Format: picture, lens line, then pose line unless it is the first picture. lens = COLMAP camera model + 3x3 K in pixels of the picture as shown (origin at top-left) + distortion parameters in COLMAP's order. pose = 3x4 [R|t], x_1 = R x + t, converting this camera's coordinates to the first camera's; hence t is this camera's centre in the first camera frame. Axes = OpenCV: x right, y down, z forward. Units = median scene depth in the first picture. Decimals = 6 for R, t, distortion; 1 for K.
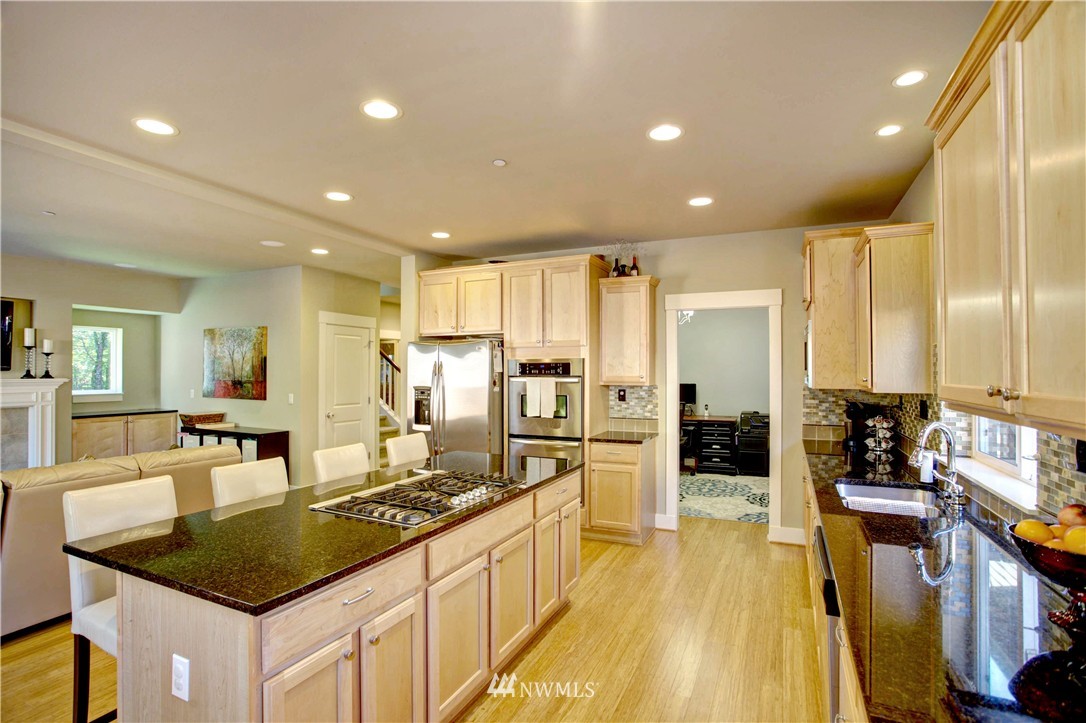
lens RADIAL K [[528.3, 0, 541.1], [0, 528.3, 367.1], [0, 0, 1]] dist [-0.039178, 0.005102]
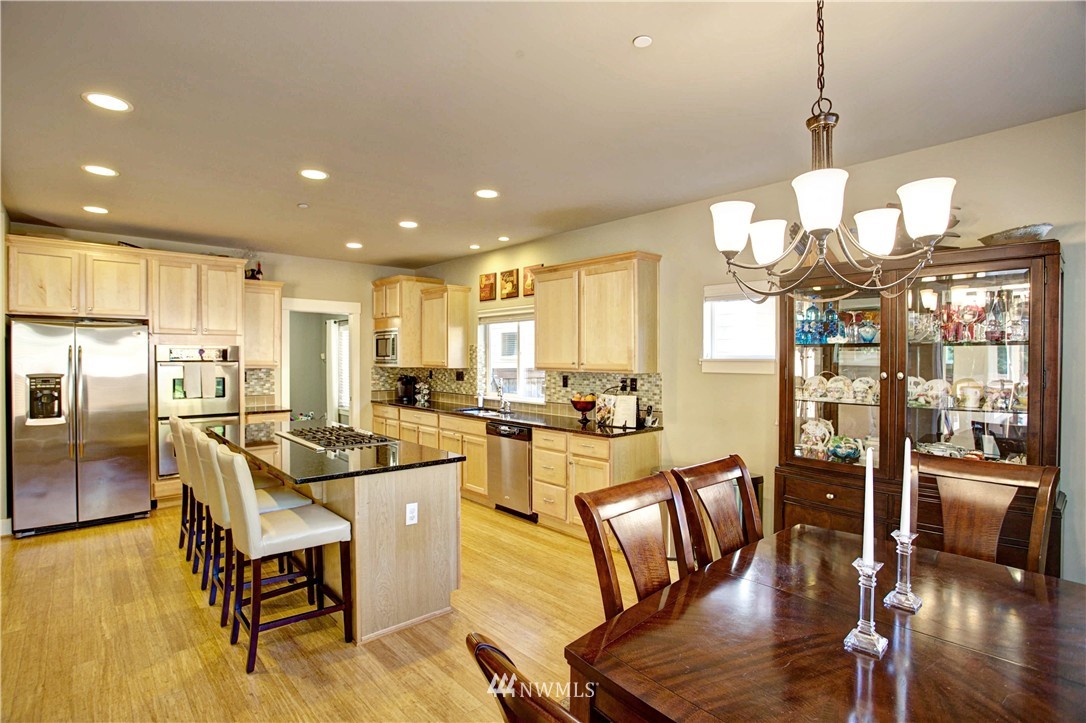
lens RADIAL K [[528.3, 0, 537.0], [0, 528.3, 364.2], [0, 0, 1]] dist [-0.039178, 0.005102]
pose [[0.389923, -0.012158, 0.920767, -0.710499], [-0.016105, 0.999670, 0.020020, -0.009895], [-0.920707, -0.022635, 0.389598, -0.073749]]
